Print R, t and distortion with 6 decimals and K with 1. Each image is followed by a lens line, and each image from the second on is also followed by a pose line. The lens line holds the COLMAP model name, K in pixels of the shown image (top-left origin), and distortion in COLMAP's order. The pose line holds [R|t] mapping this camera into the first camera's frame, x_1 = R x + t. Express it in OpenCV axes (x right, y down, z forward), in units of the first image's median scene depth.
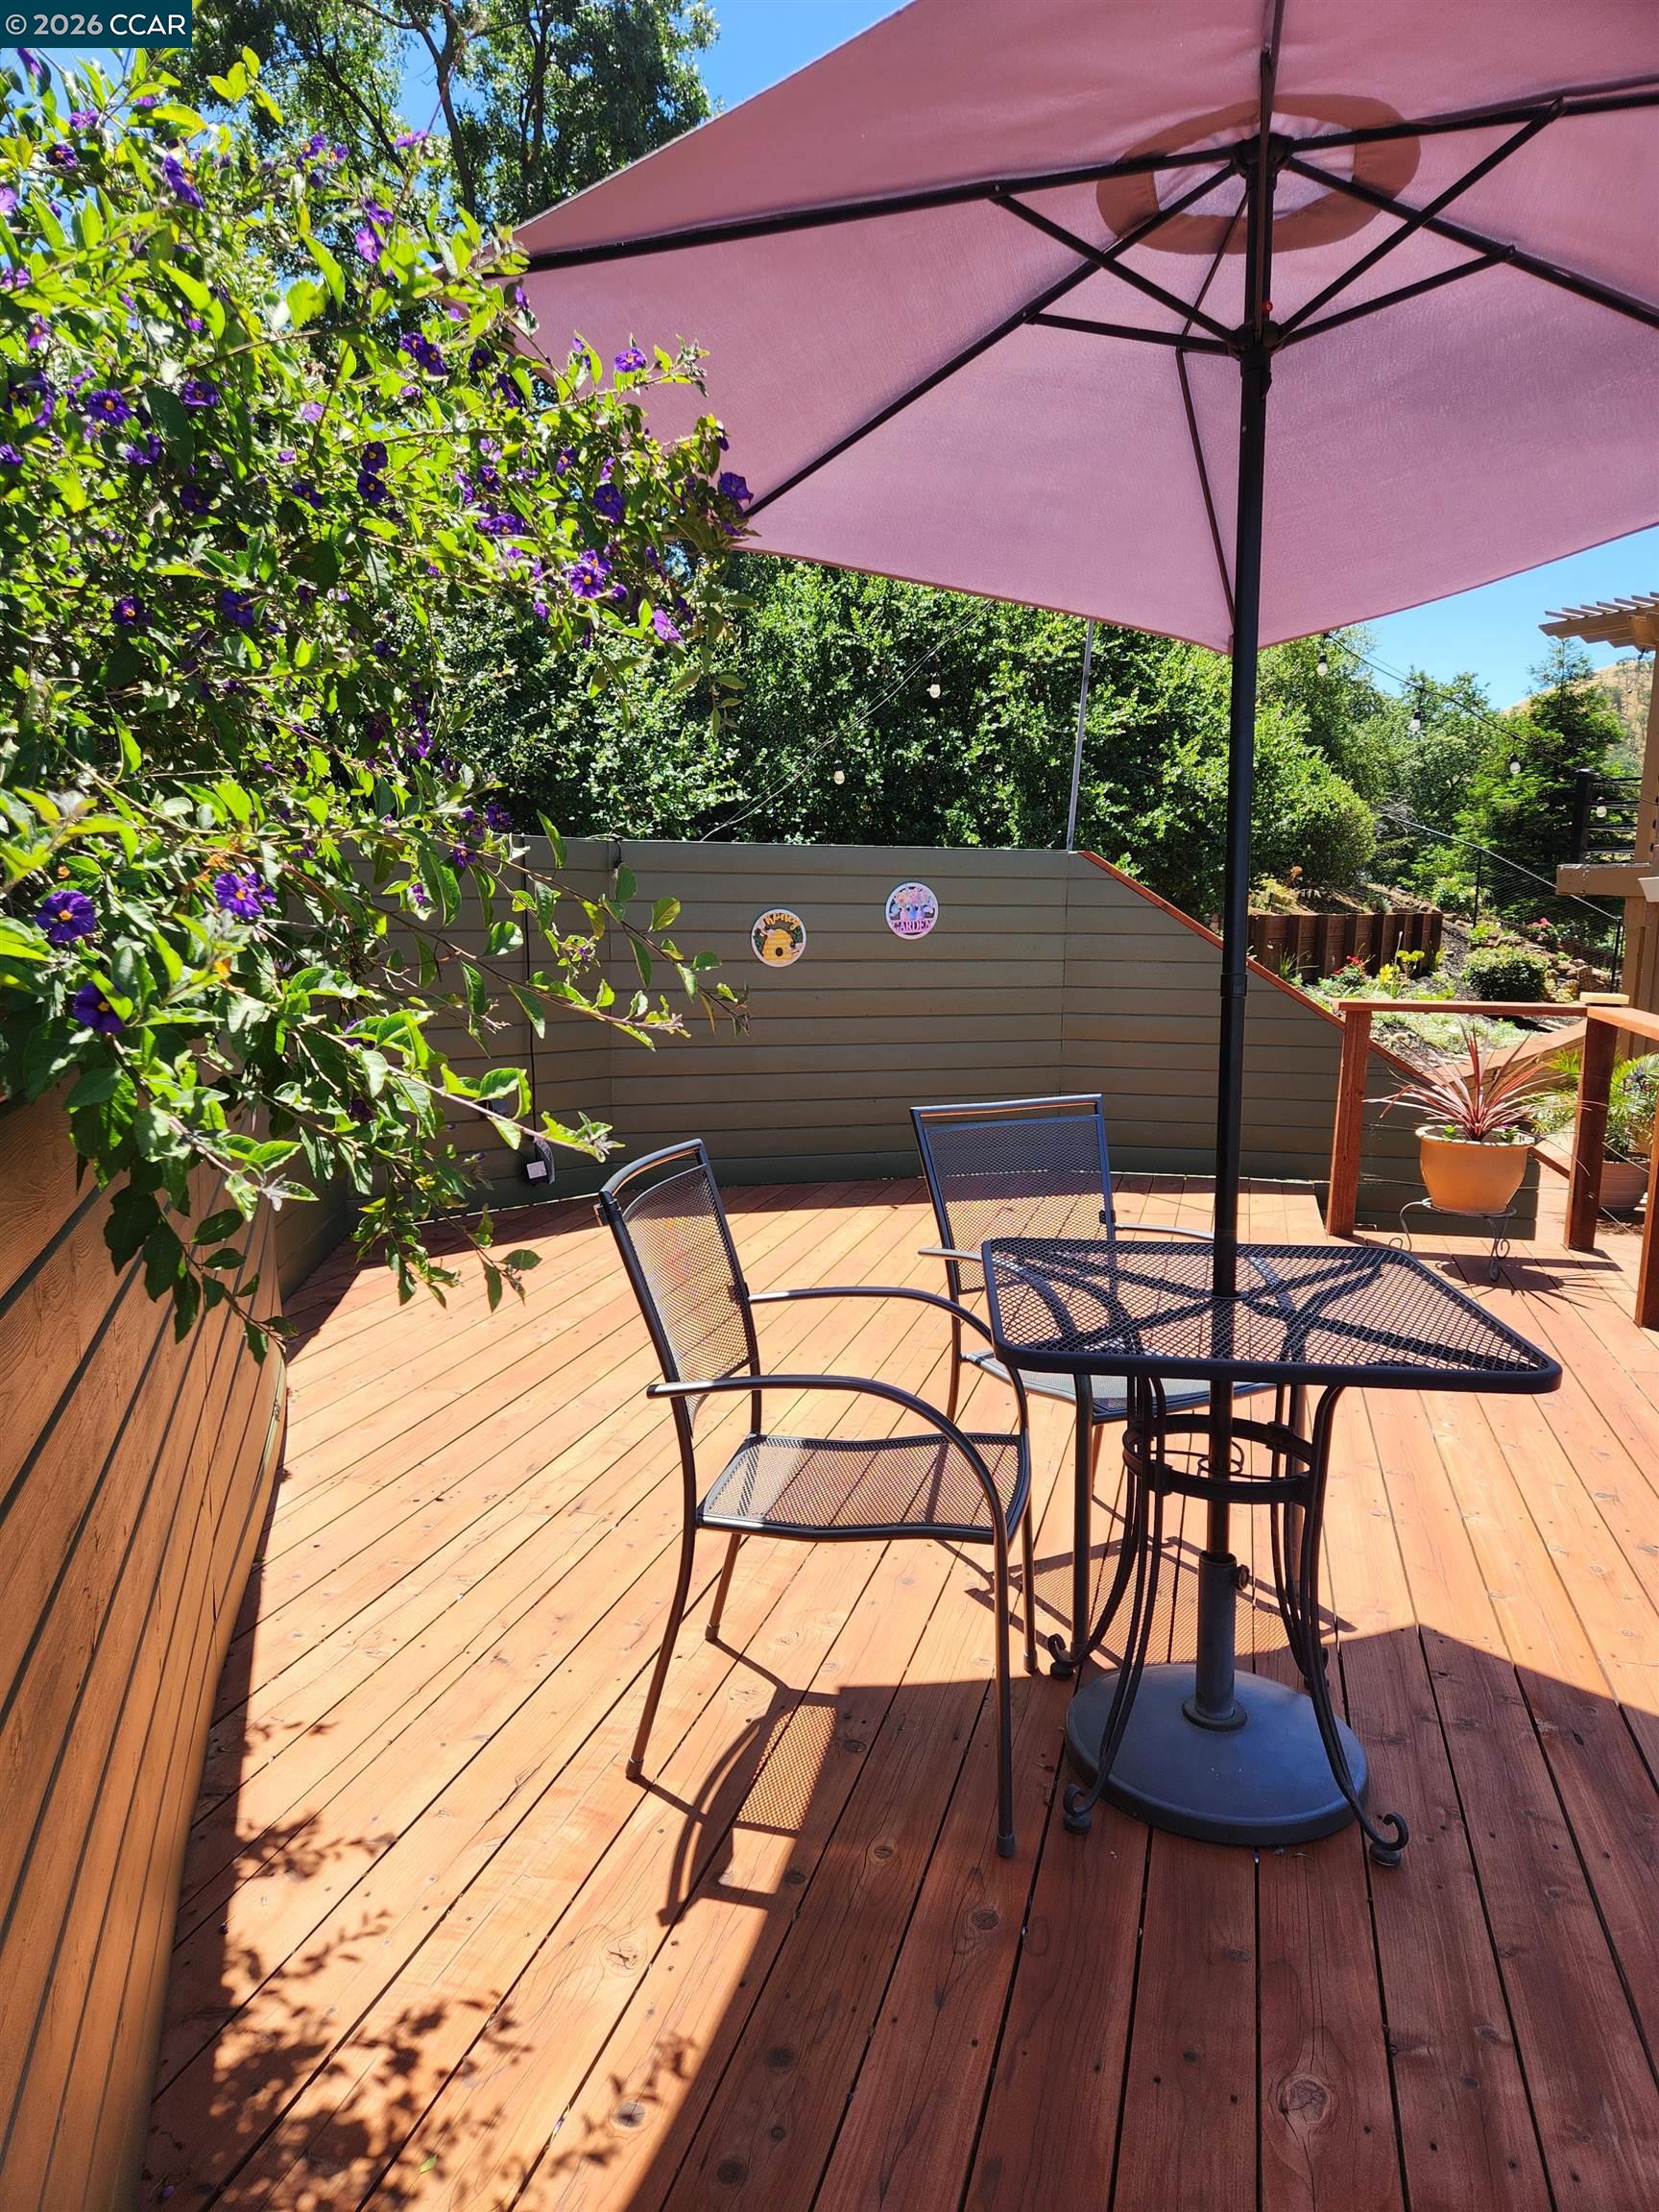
lens RADIAL K [[1522.8, 0, 829.5], [0, 1522.8, 1106.0], [0, 0, 1]] dist [0.070641, -0.002180]
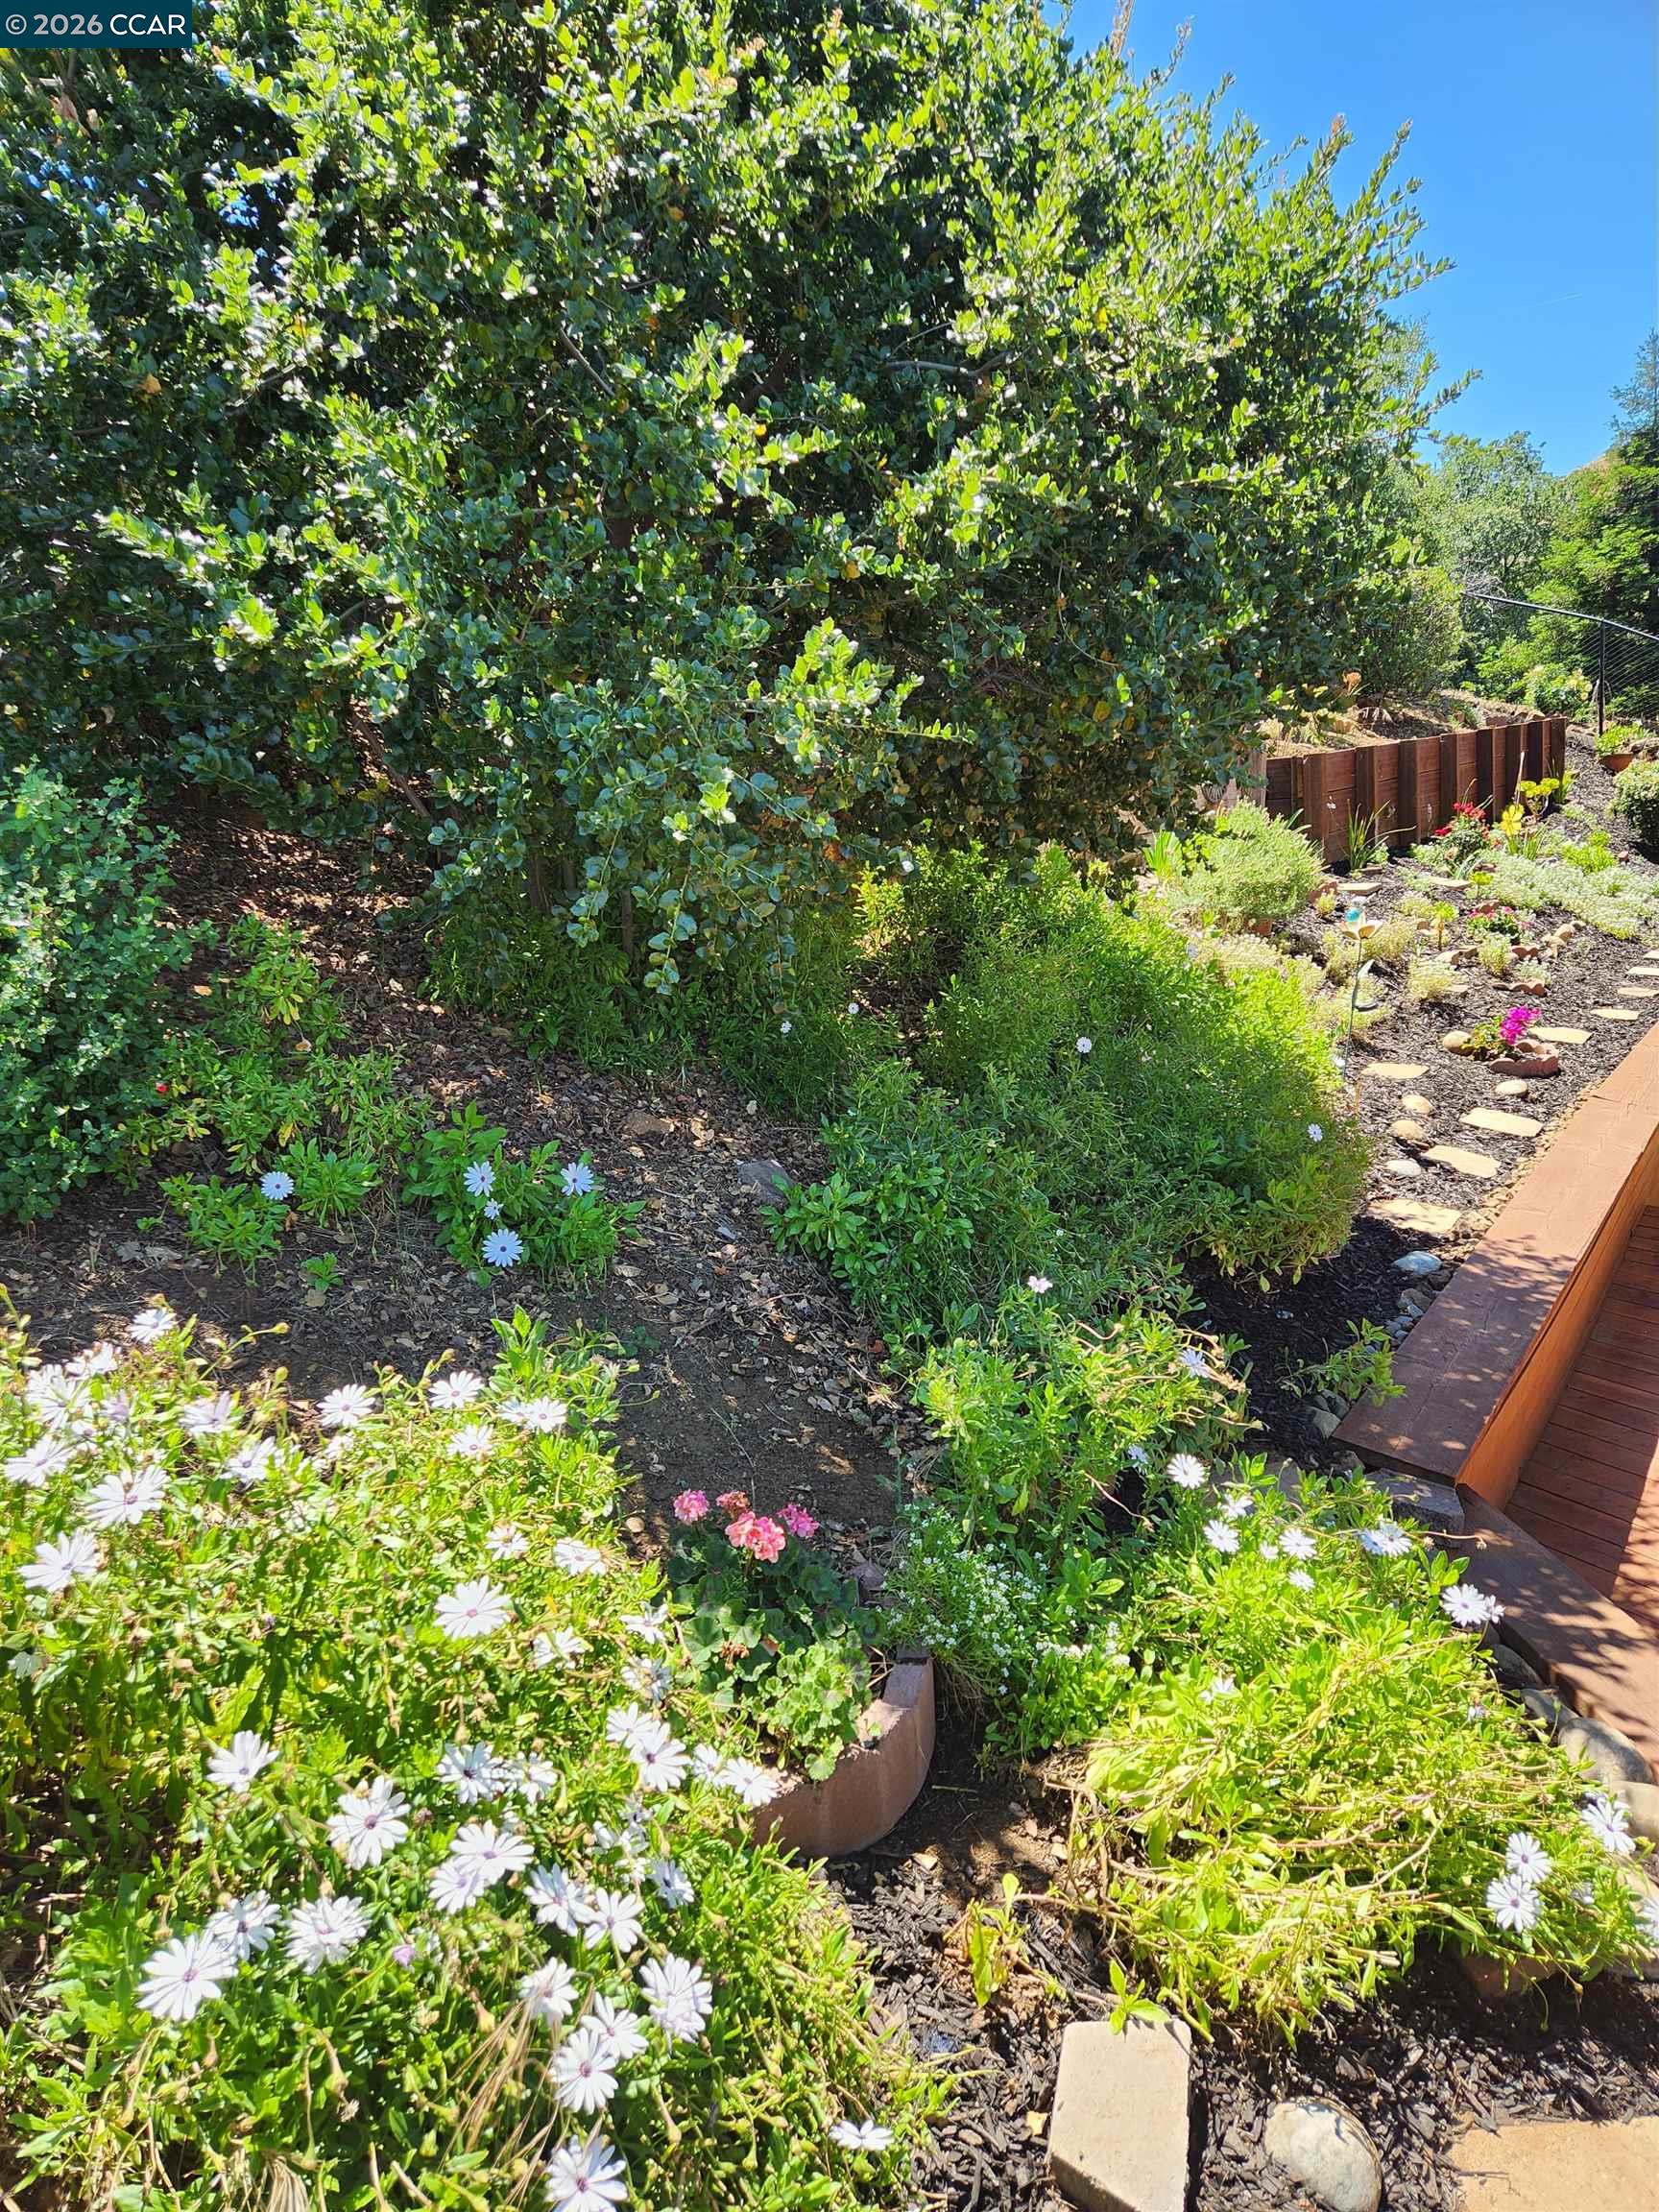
lens RADIAL K [[1522.8, 0, 829.5], [0, 1522.8, 1106.0], [0, 0, 1]] dist [0.070641, -0.002180]
pose [[0.993018, -0.111370, -0.038875, 0.090384], [0.113869, 0.991067, 0.069422, -0.045946], [0.030796, -0.073364, 0.996830, 0.339135]]
